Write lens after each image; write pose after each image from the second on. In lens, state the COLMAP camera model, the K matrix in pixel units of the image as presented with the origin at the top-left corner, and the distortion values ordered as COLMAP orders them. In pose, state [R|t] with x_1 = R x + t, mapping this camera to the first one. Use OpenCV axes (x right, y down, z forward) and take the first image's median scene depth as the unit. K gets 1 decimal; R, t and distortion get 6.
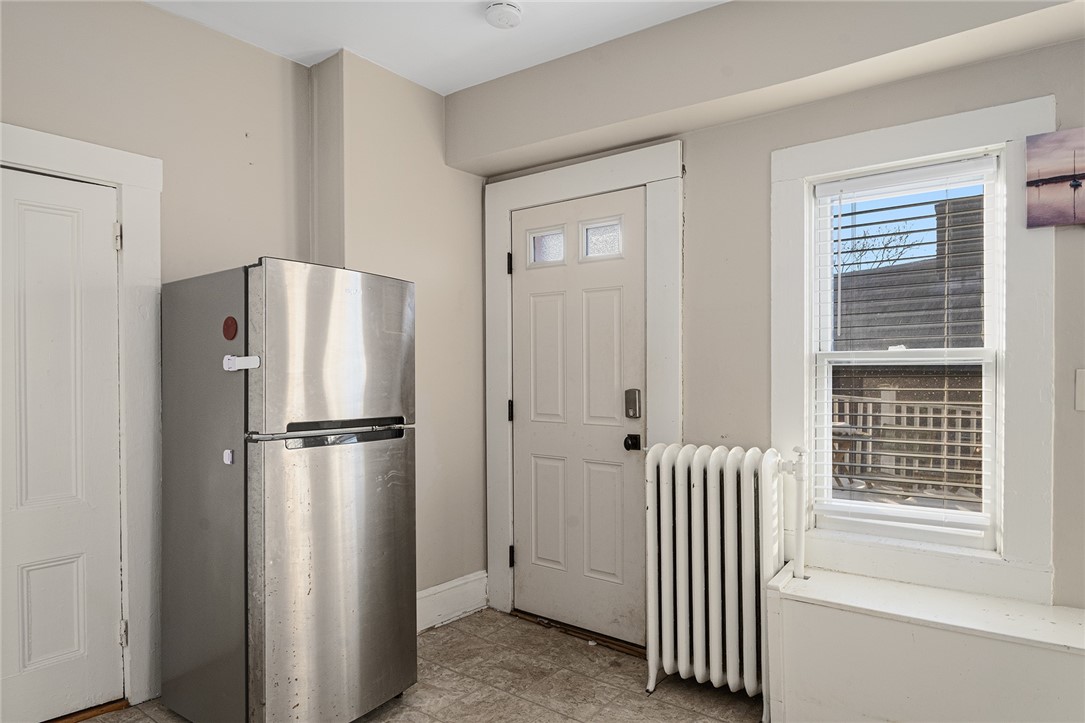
lens RADIAL K [[665.2, 0, 550.5], [0, 665.2, 363.1], [0, 0, 1]] dist [0.004294, -0.000213]
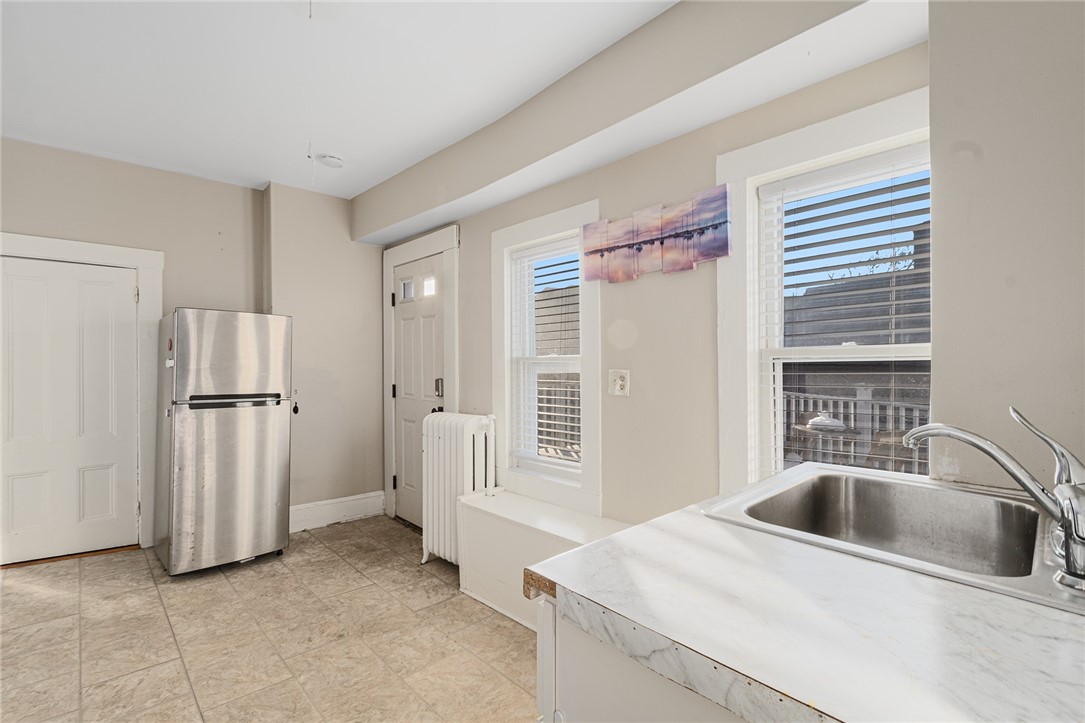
lens RADIAL K [[488.7, 0, 539.3], [0, 488.7, 359.9], [0, 0, 1]] dist [0.013560, -0.001324]
pose [[0.986706, 0.011601, -0.162098, 0.620536], [-0.012962, 0.999889, -0.007337, -0.001395], [0.161995, 0.009340, 0.986747, -0.144429]]
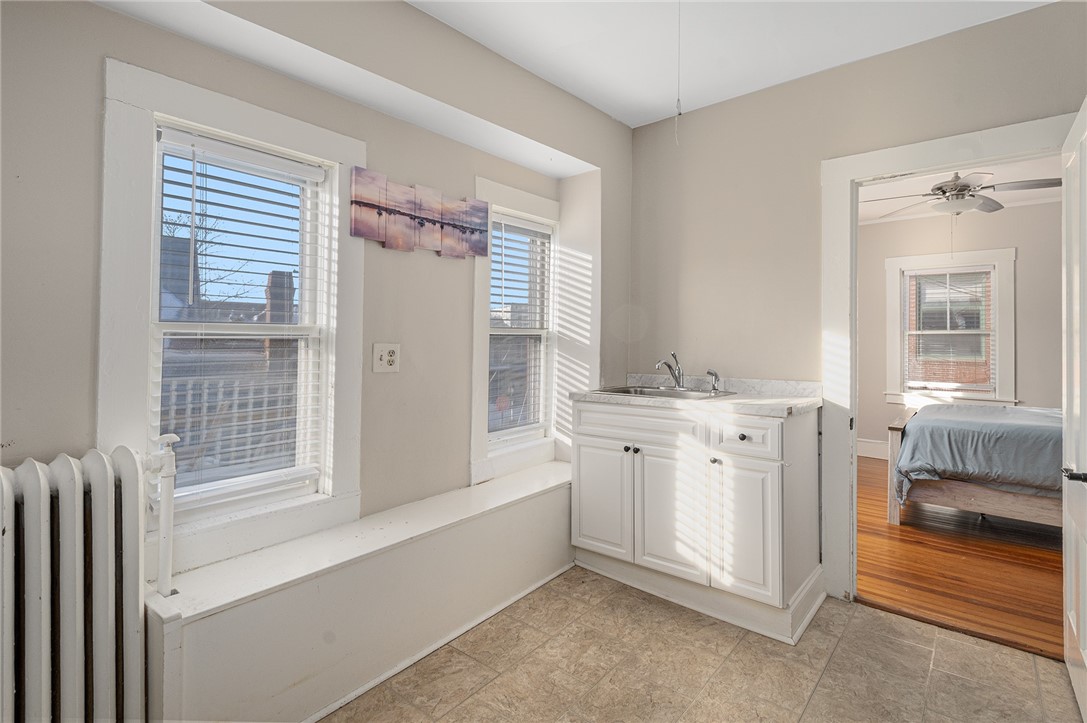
lens RADIAL K [[524.4, 0, 537.9], [0, 524.4, 334.0], [0, 0, 1]] dist [0.004164, -0.000458]
pose [[0.056623, 0.026130, 0.998054, -0.222574], [-0.008937, 0.999631, -0.025664, 0.011381], [-0.998356, -0.007467, 0.056835, 0.446672]]
